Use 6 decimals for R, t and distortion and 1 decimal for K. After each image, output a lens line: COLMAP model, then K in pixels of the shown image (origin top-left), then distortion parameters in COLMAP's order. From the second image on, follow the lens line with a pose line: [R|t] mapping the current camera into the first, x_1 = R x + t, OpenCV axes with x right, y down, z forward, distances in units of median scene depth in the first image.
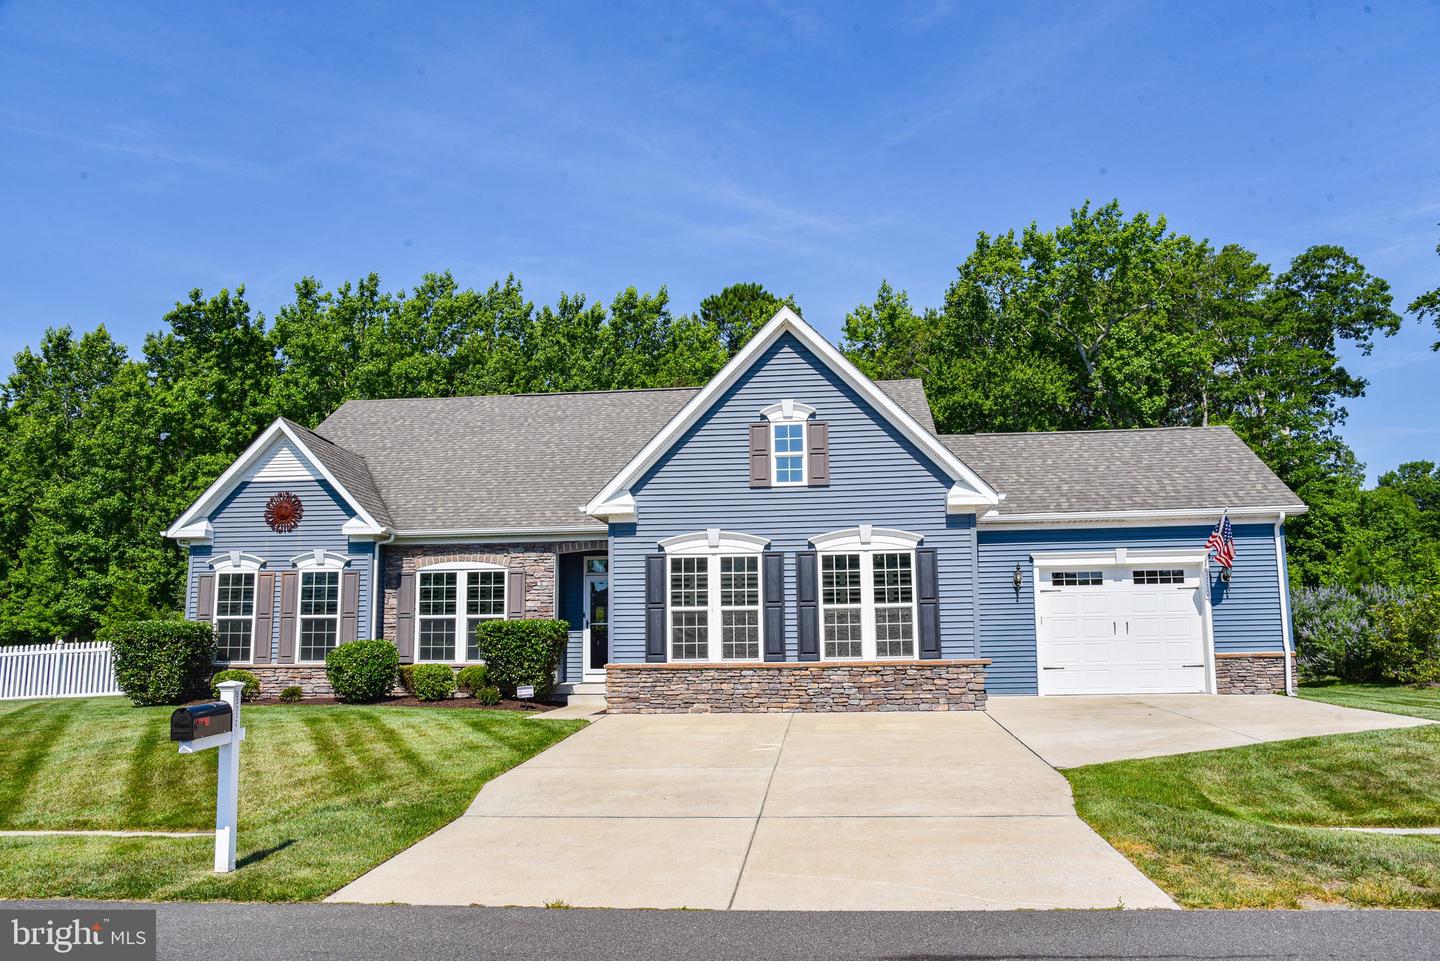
lens RADIAL K [[1012.0, 0, 720.0], [0, 1012.0, 480.5], [0, 0, 1]] dist [-0.101676, 0.094684]
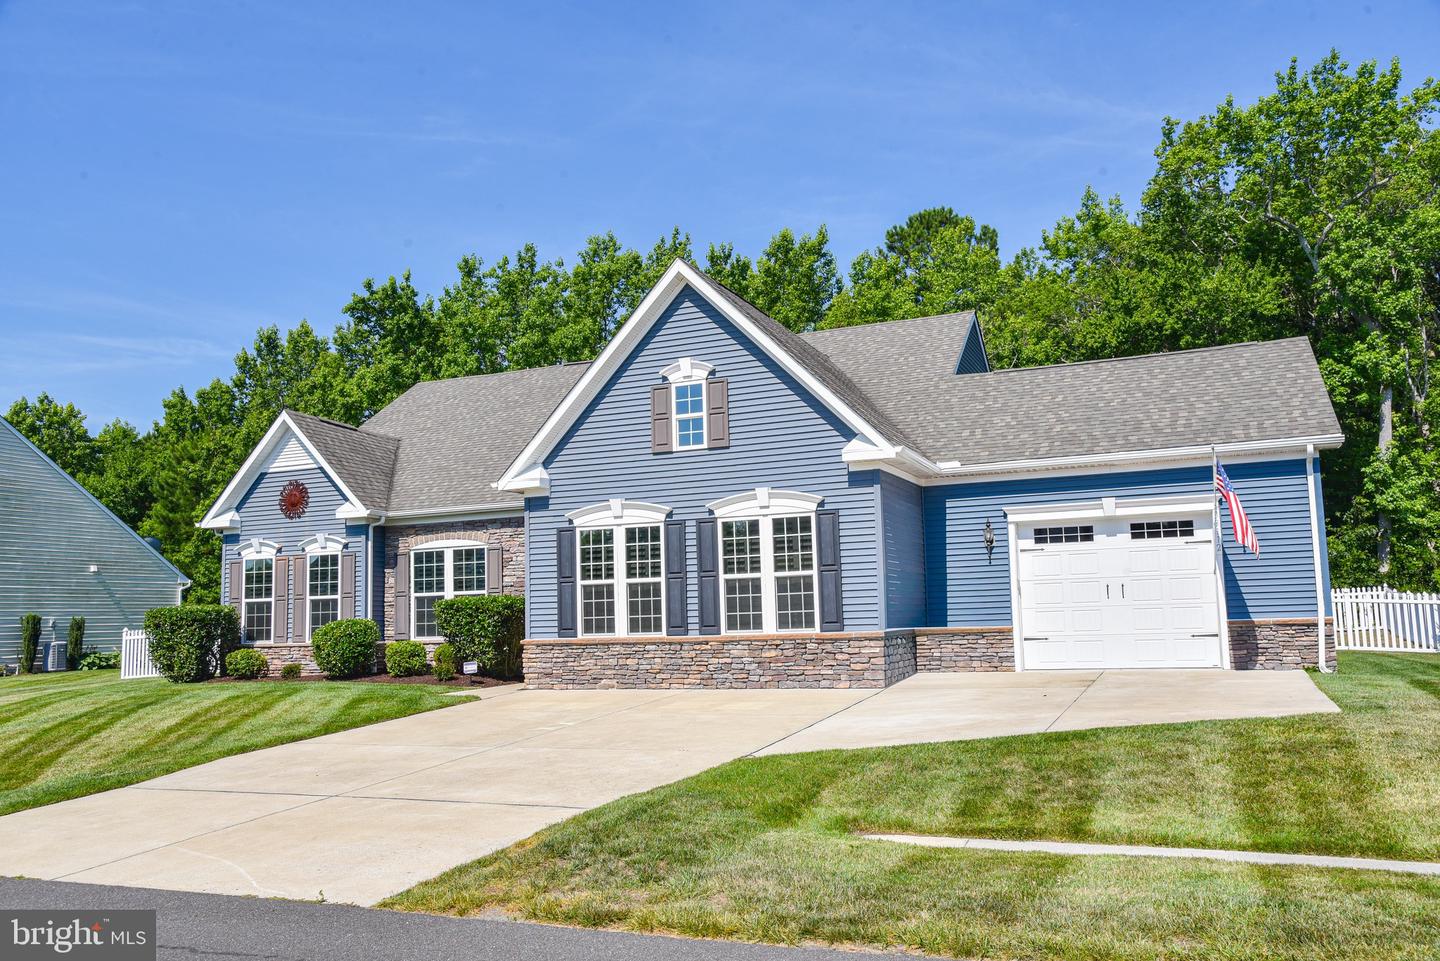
lens RADIAL K [[1084.1, 0, 720.0], [0, 1084.1, 480.5], [0, 0, 1]] dist [-0.054981, 0.046082]
pose [[0.958464, -0.051976, -0.280437, 0.336844], [0.064658, 0.997252, 0.036153, -0.000738], [0.277787, -0.052784, 0.959191, 0.032887]]
